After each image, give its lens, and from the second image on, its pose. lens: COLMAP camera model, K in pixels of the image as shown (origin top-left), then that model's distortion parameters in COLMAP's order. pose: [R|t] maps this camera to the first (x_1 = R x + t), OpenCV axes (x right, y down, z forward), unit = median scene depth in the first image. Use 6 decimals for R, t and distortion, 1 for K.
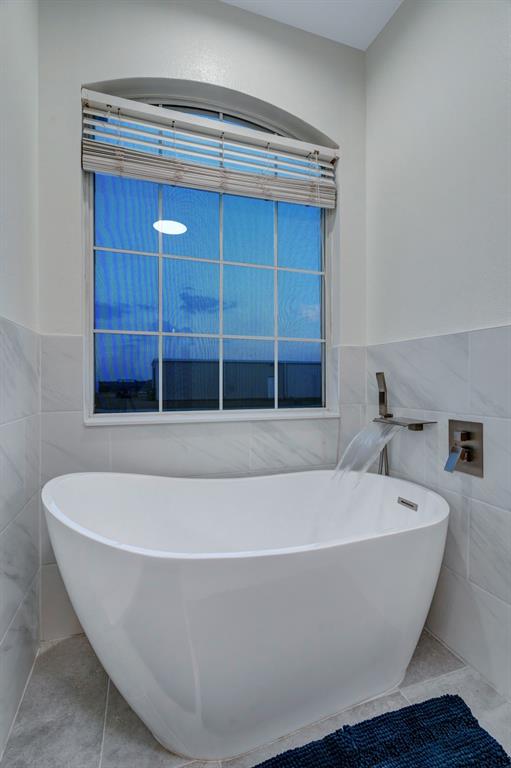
lens RADIAL K [[349.4, 0, 253.2], [0, 349.4, 384.5], [0, 0, 1]] dist [0.000142, 0.001754]
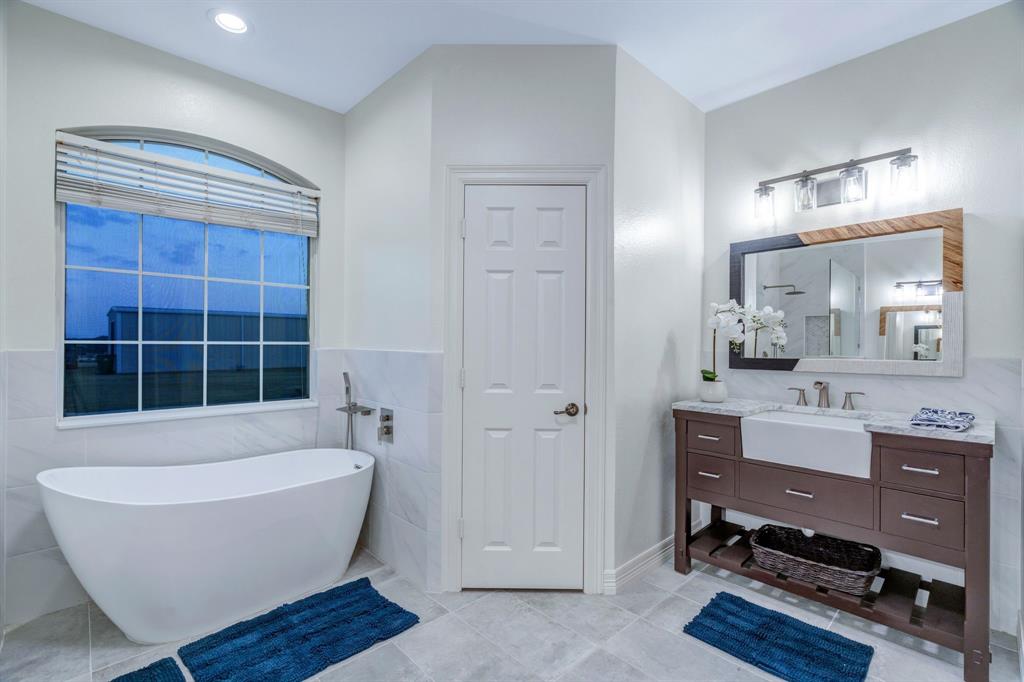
lens RADIAL K [[465.8, 0, 517.6], [0, 465.8, 343.0], [0, 0, 1]] dist [0.000142, 0.001754]
pose [[0.904526, 0.005606, 0.426381, 0.196822], [-0.005028, 0.999984, -0.002481, -0.146526], [-0.426388, 0.000100, 0.904540, -0.891438]]
